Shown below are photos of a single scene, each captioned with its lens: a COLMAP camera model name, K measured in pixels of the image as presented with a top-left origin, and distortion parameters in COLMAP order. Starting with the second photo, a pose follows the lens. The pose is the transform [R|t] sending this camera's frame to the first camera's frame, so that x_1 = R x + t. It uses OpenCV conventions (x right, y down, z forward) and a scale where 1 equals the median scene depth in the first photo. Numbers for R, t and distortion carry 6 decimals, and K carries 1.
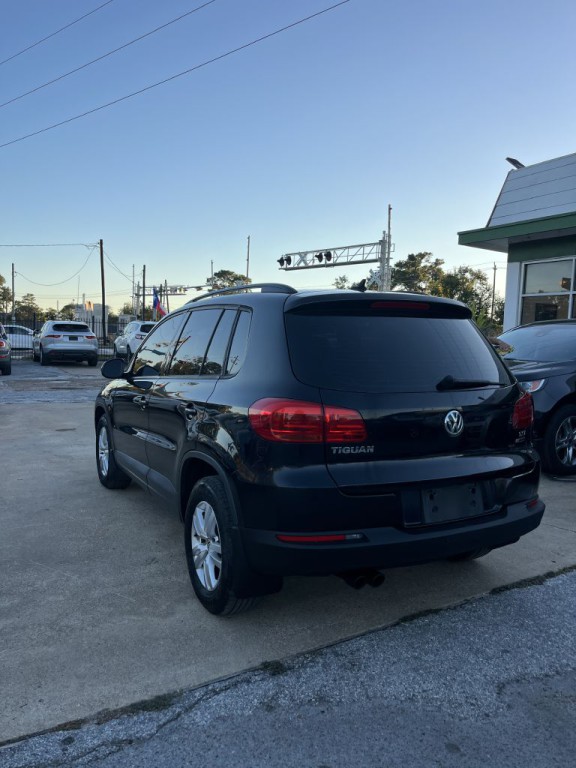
lens RADIAL K [[619.2, 0, 288.8], [0, 619.2, 379.9], [0, 0, 1]] dist [0.070797, -0.122269]
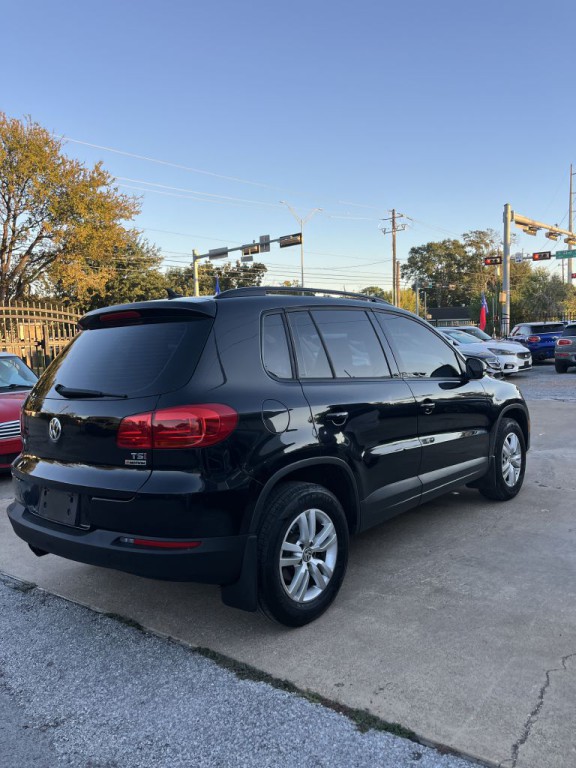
lens RADIAL K [[626.4, 0, 286.5], [0, 626.4, 380.8], [0, 0, 1]] dist [0.075556, -0.118416]
pose [[0.310023, 0.027380, -0.950335, 1.260040], [-0.017691, 0.999578, 0.023028, -0.039876], [0.950564, 0.009673, 0.310377, 0.931728]]
